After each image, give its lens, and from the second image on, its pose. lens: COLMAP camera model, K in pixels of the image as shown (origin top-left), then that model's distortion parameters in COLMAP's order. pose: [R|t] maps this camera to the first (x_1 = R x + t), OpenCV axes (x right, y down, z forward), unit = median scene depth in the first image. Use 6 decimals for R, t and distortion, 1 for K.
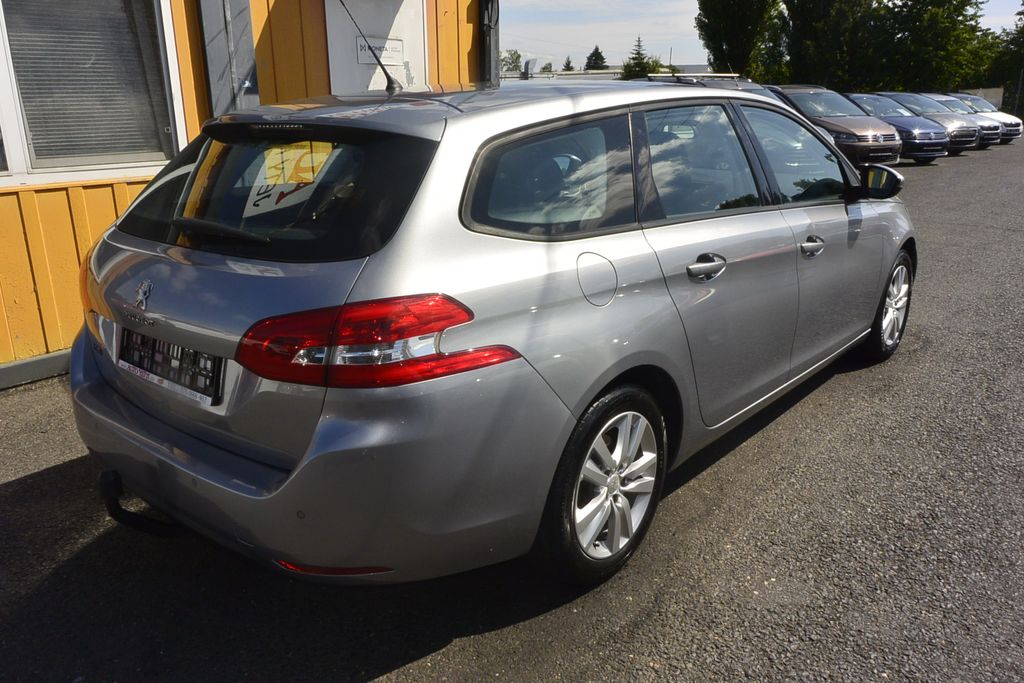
lens RADIAL K [[778.6, 0, 510.6], [0, 778.6, 337.8], [0, 0, 1]] dist [0.006925, 0.000029]
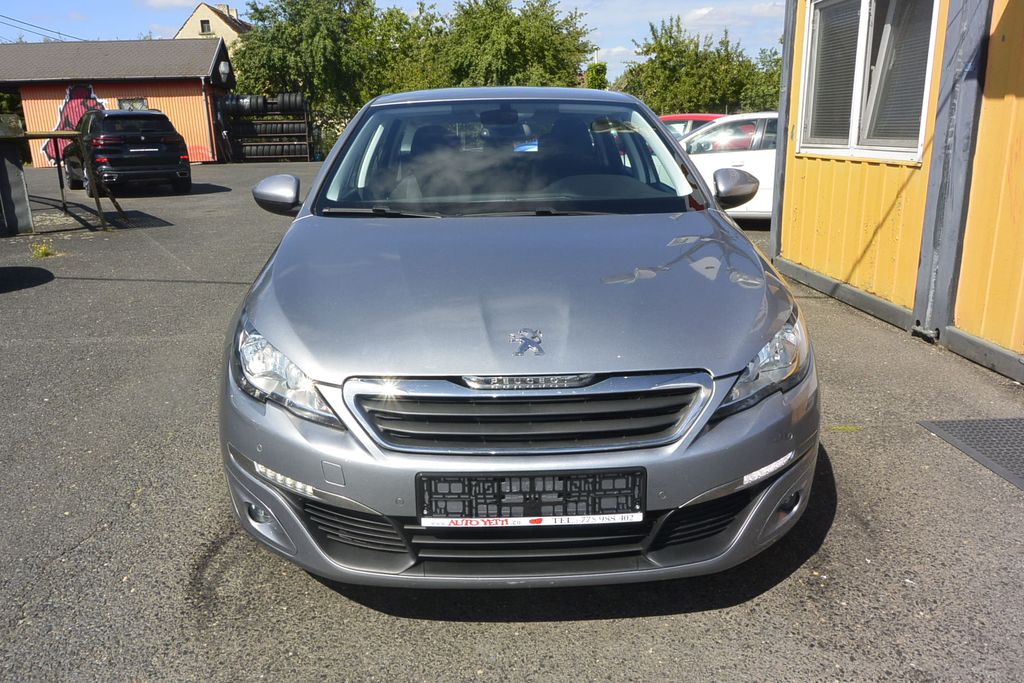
lens RADIAL K [[785.6, 0, 509.3], [0, 785.6, 338.8], [0, 0, 1]] dist [0.007422, -0.002434]
pose [[-0.742113, 0.198134, -0.640321, 1.306890], [-0.171957, 0.867060, 0.467587, -0.763448], [0.647842, 0.457110, -0.609386, 2.653531]]
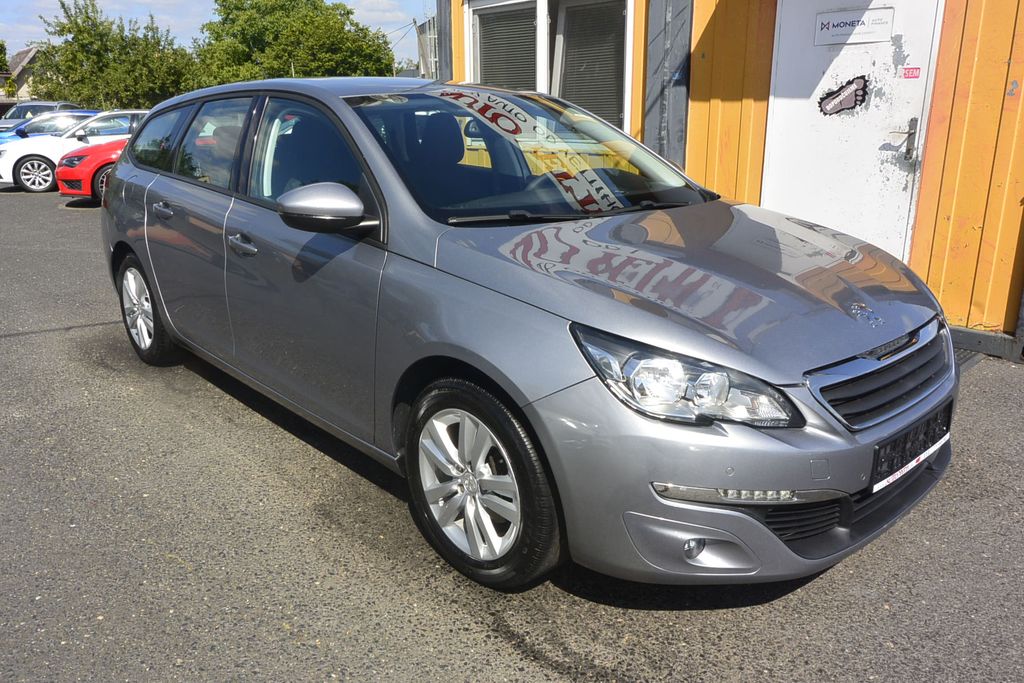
lens RADIAL K [[785.6, 0, 509.3], [0, 785.6, 338.8], [0, 0, 1]] dist [0.007422, -0.002434]
pose [[-0.120011, 0.289243, -0.949703, 1.710155], [-0.282359, 0.907166, 0.311968, -0.531820], [0.951772, 0.305597, -0.027200, 1.817691]]
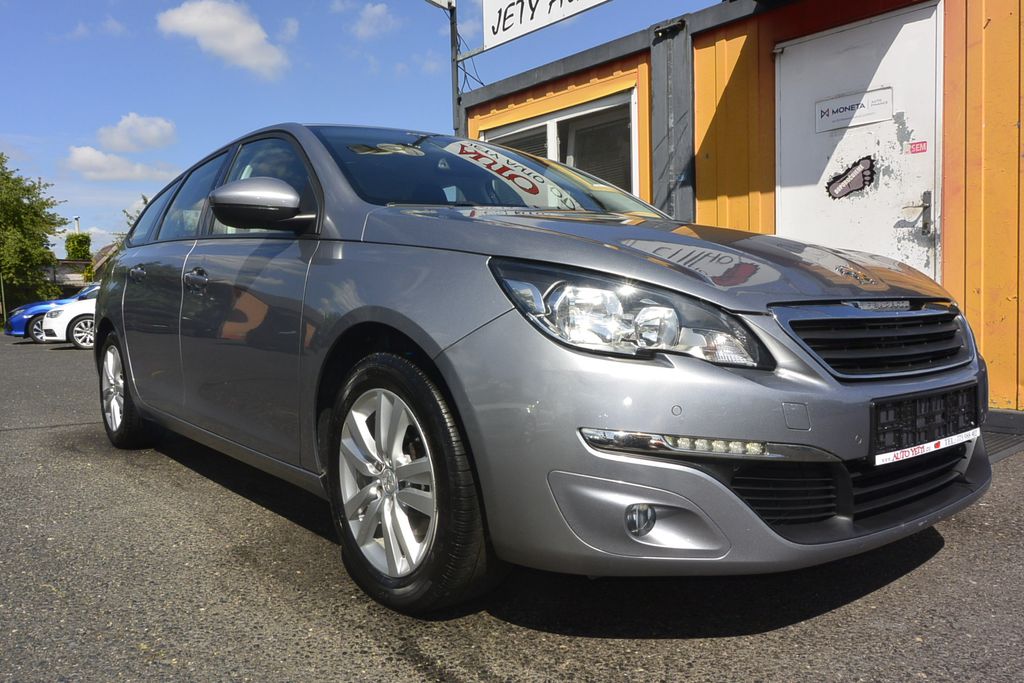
lens RADIAL K [[784.5, 0, 508.8], [0, 784.5, 339.4], [0, 0, 1]] dist [-0.000182, 0.006021]
pose [[-0.183238, 0.061245, -0.981159, 1.610092], [-0.265851, 0.957782, 0.109435, -0.322510], [0.946439, 0.280895, -0.159220, 1.997486]]
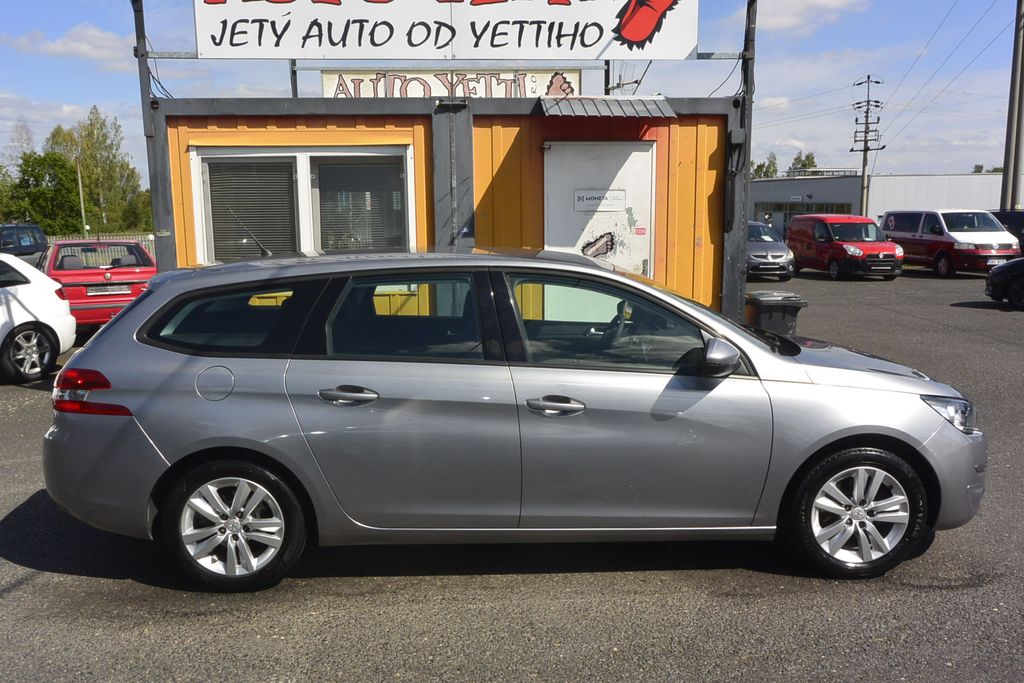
lens RADIAL K [[785.6, 0, 509.3], [0, 785.6, 338.8], [0, 0, 1]] dist [0.007422, -0.002434]
pose [[0.679952, 0.114925, -0.724194, 1.458421], [-0.209569, 0.976903, -0.041738, -0.193398], [0.702671, 0.180148, 0.688332, 0.275771]]
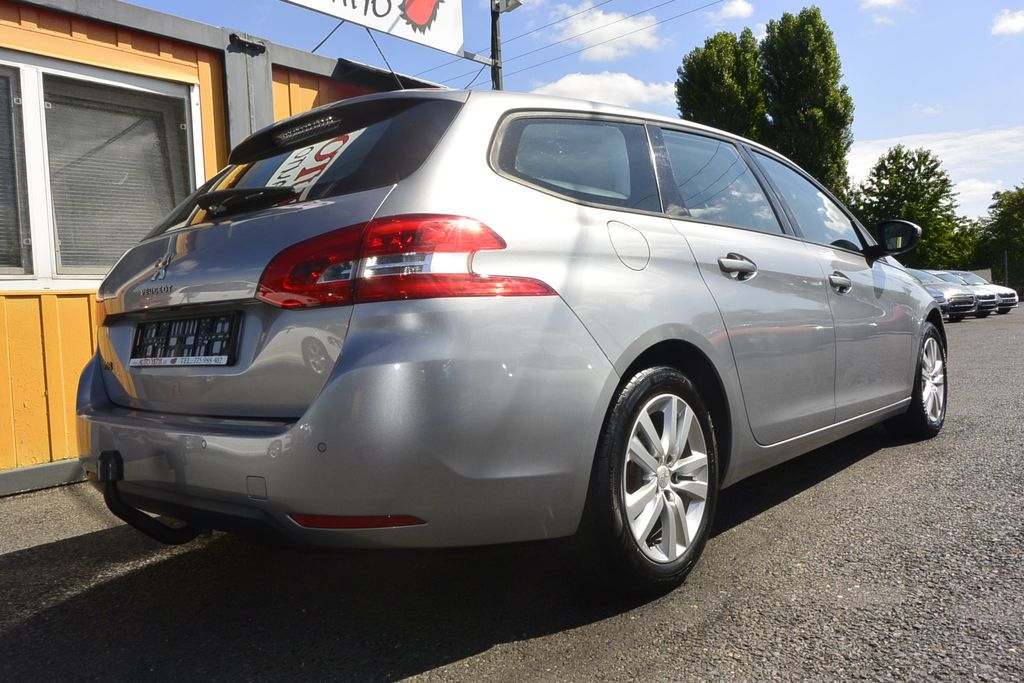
lens RADIAL K [[784.5, 0, 508.8], [0, 784.5, 339.4], [0, 0, 1]] dist [-0.000182, 0.006021]
pose [[0.999034, -0.042867, -0.009708, -0.030151], [0.038888, 0.965014, -0.259299, 0.253530], [0.020484, 0.258671, 0.965748, 0.076222]]
